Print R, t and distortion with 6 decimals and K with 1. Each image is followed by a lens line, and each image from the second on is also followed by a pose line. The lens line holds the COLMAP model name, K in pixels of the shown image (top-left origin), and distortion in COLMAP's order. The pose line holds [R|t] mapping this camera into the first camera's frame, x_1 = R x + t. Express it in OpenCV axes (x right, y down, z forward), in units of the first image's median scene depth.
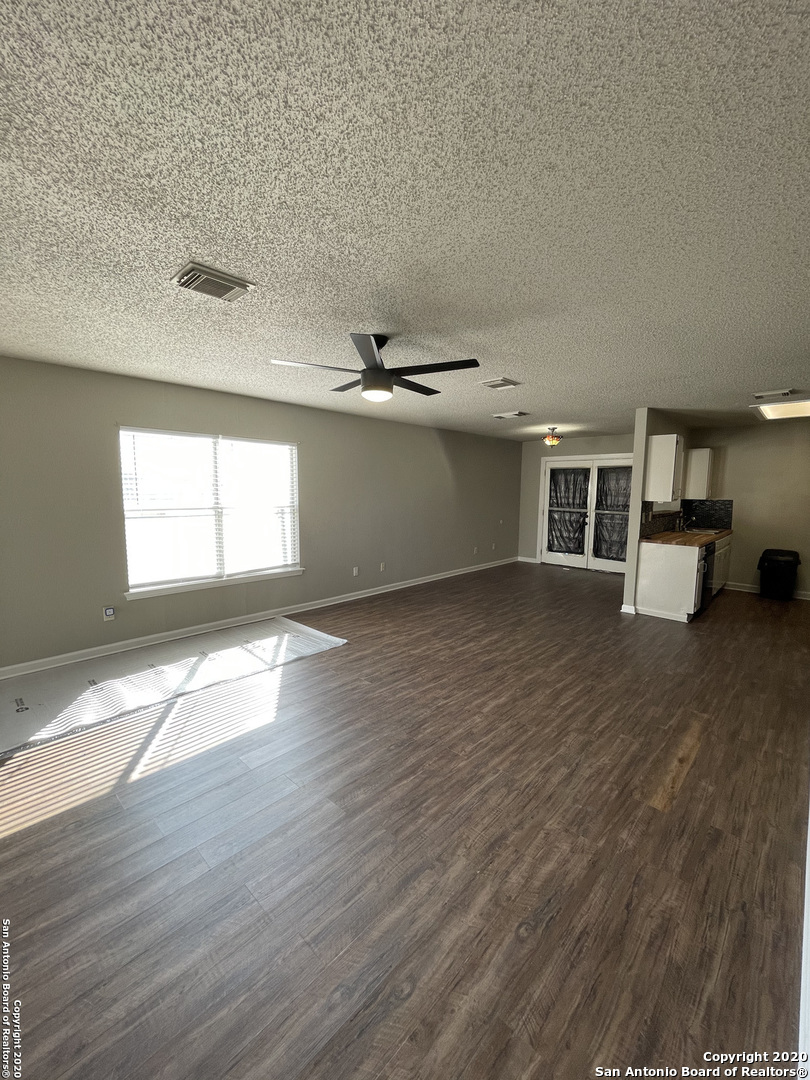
lens RADIAL K [[434.2, 0, 408.0], [0, 434.2, 536.2], [0, 0, 1]] dist [0.001276, 0.000256]
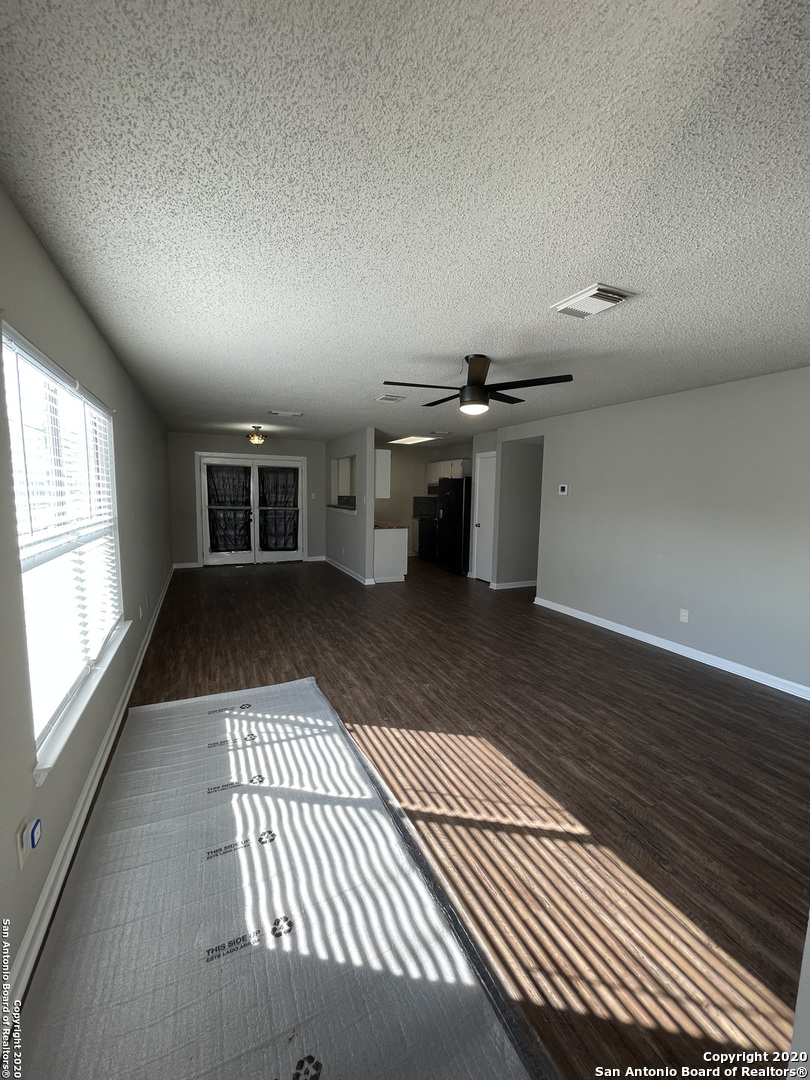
lens RADIAL K [[434.2, 0, 404.0], [0, 434.2, 539.9], [0, 0, 1]] dist [0.001276, 0.000256]
pose [[0.376175, -0.109357, 0.920072, -0.767924], [0.088728, 0.992699, 0.081712, -0.064482], [-0.922290, 0.050898, 0.383131, 0.492948]]
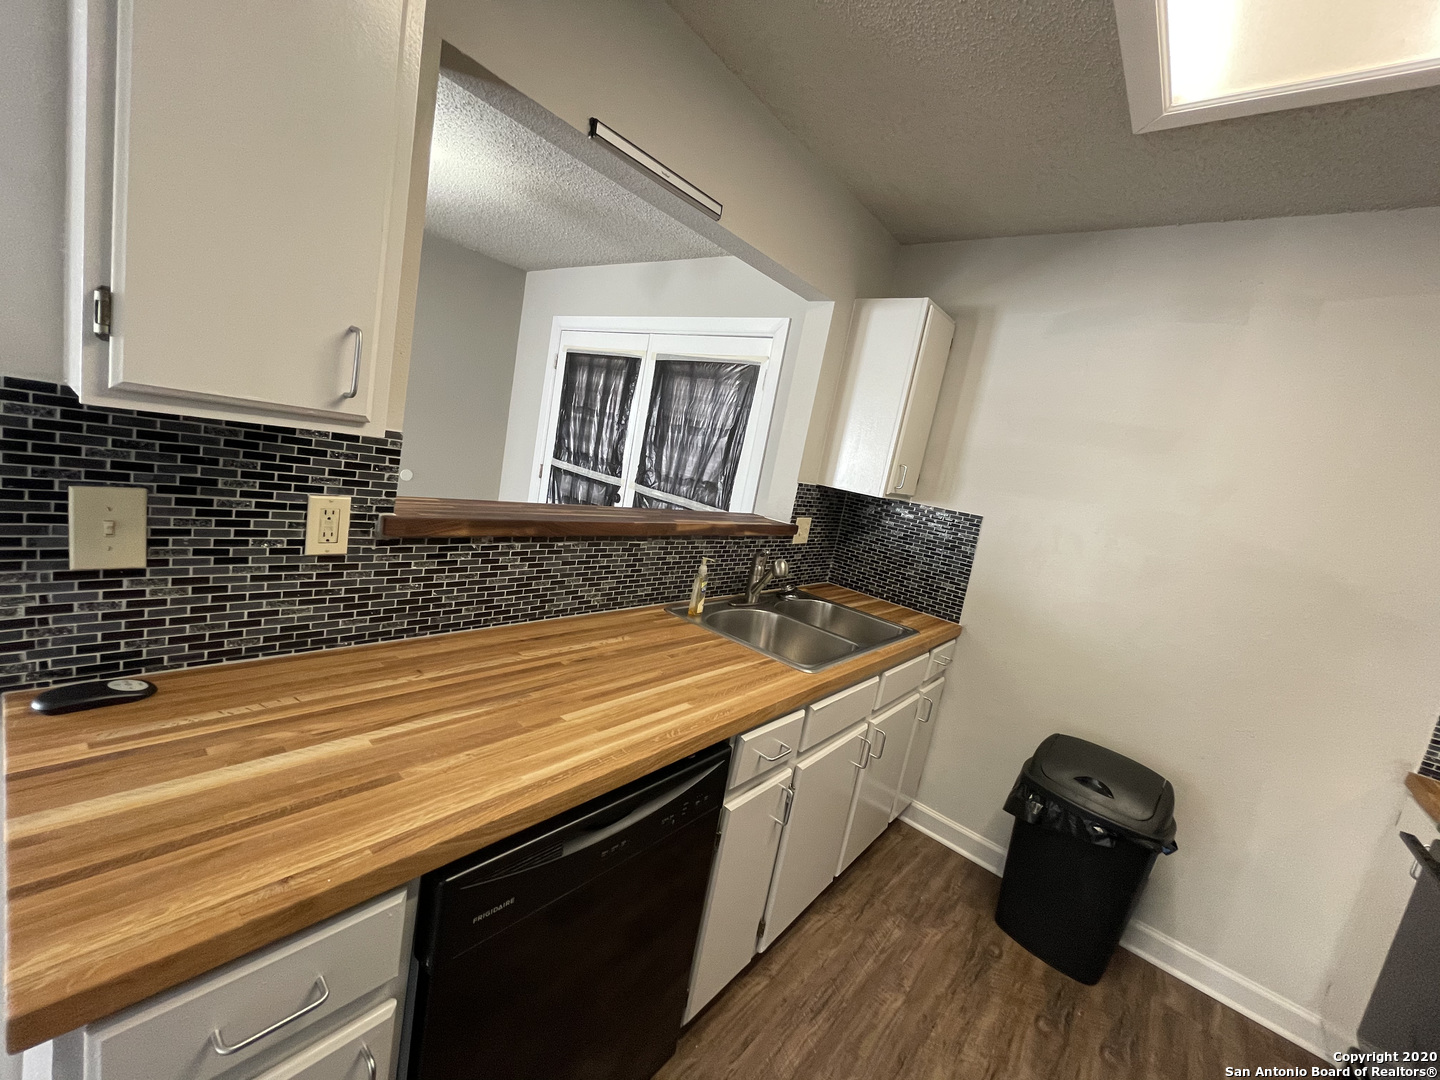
lens RADIAL K [[579.0, 0, 714.0], [0, 579.0, 536.1], [0, 0, 1]] dist [0.001276, 0.000256]
pose [[0.983975, 0.160334, 0.078017, 0.843733], [-0.164253, 0.985314, 0.046671, -0.092957], [-0.069389, -0.058738, 0.995859, 0.989603]]
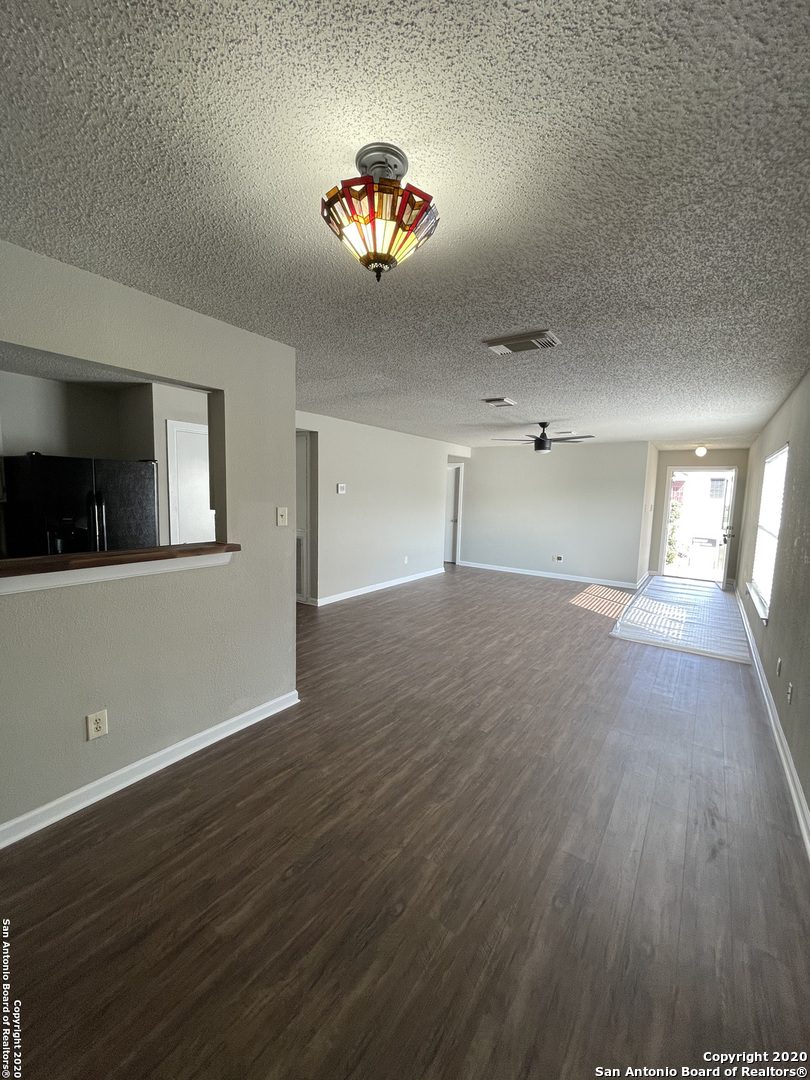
lens RADIAL K [[434.2, 0, 405.6], [0, 434.2, 538.2], [0, 0, 1]] dist [0.001276, 0.000256]
pose [[-0.988825, -0.016721, -0.148142, 0.540776], [-0.048535, 0.975662, 0.213839, -0.212929], [0.140961, 0.218640, -0.965571, 1.890593]]
